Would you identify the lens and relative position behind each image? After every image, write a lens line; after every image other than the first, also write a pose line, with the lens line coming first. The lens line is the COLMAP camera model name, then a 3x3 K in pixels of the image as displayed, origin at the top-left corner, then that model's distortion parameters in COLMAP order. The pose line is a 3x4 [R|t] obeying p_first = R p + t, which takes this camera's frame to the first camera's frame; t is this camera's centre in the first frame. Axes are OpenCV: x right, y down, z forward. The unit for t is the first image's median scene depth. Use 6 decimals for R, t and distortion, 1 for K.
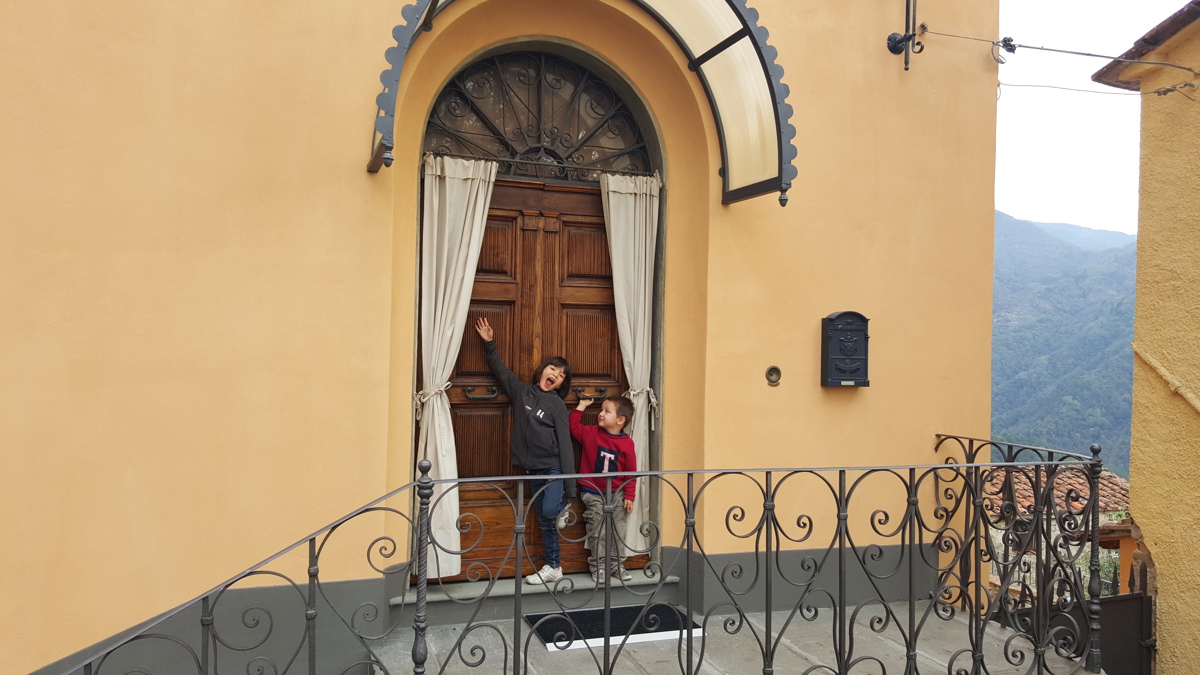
lens RADIAL K [[878.2, 0, 600.5], [0, 878.2, 337.2], [0, 0, 1]] dist [0.090641, -0.006342]
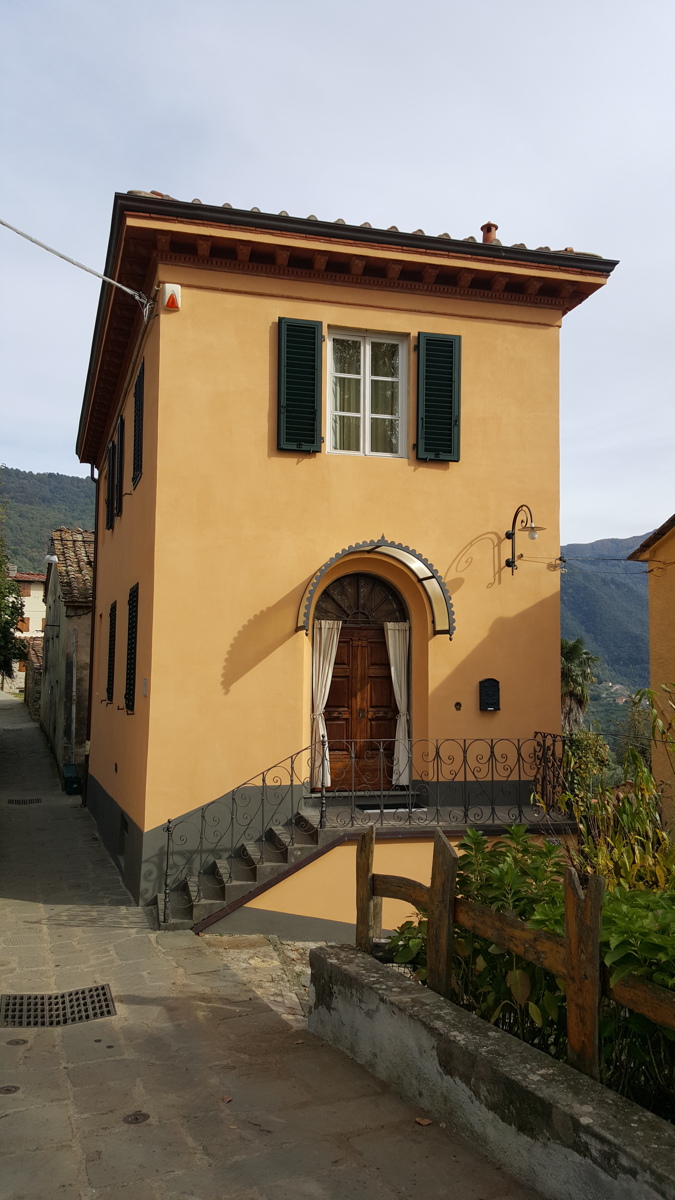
lens RADIAL K [[878.2, 0, 354.0], [0, 878.2, 555.6], [0, 0, 1]] dist [0.090641, -0.006342]
pose [[0.996522, -0.022945, -0.080111, 0.119292], [0.012672, 0.991891, -0.126458, -0.063338], [0.082363, 0.125003, 0.988732, -1.460982]]
